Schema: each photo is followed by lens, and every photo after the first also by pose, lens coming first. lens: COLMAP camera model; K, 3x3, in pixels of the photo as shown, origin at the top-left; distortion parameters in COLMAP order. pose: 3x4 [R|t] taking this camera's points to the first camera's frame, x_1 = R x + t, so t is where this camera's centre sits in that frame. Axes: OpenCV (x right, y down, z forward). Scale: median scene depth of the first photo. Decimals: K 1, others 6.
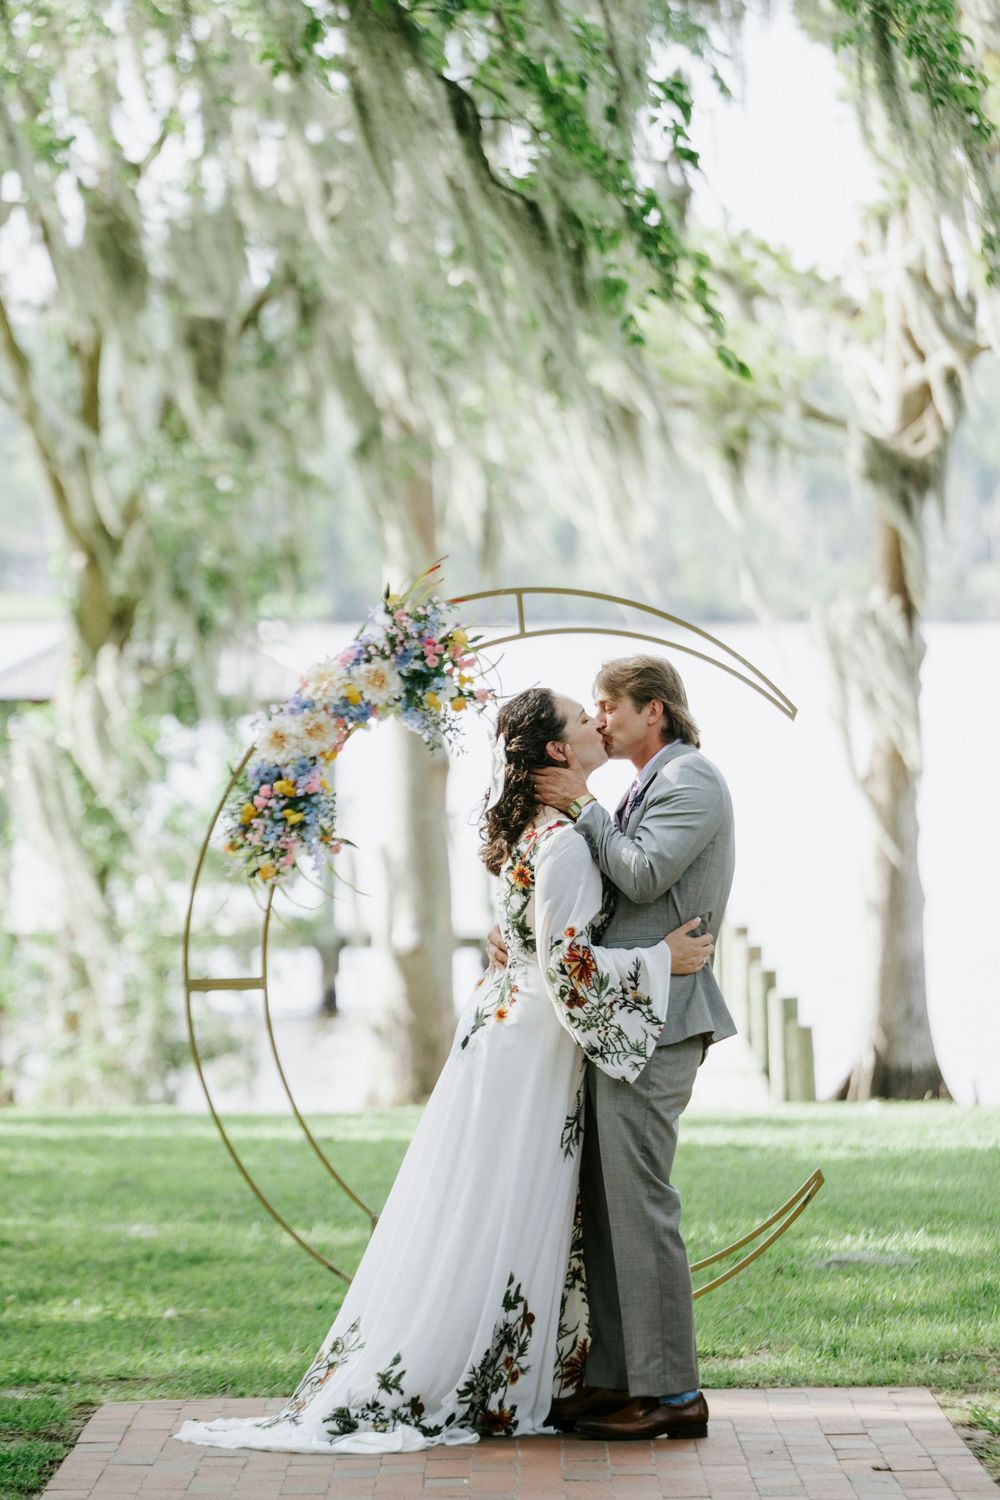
lens RADIAL K [[6241.5, 0, 500.0], [0, 6241.5, 750.0], [0, 0, 1]] dist [-0.063964, -0.529057]
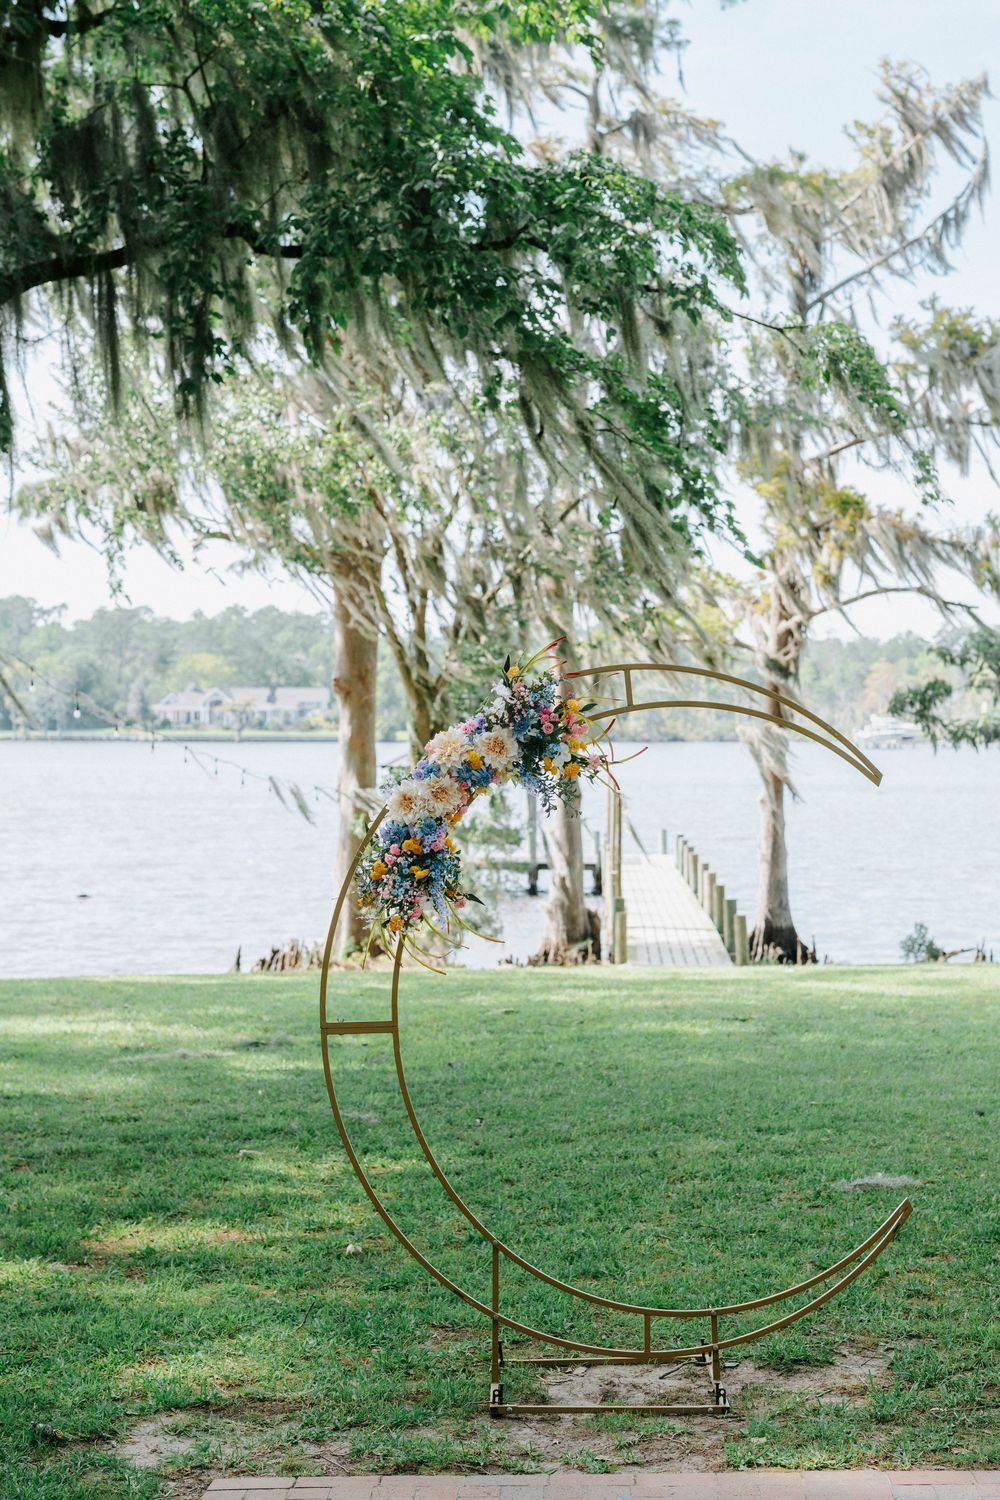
lens RADIAL K [[2196.6, 0, 500.0], [0, 2196.6, 750.0], [0, 0, 1]] dist [0.013019, -0.094908]
pose [[0.998923, -0.000238, -0.046392, -0.001512], [-0.000523, 0.999865, -0.016399, -0.004312], [0.046390, 0.016405, 0.998789, 0.610498]]
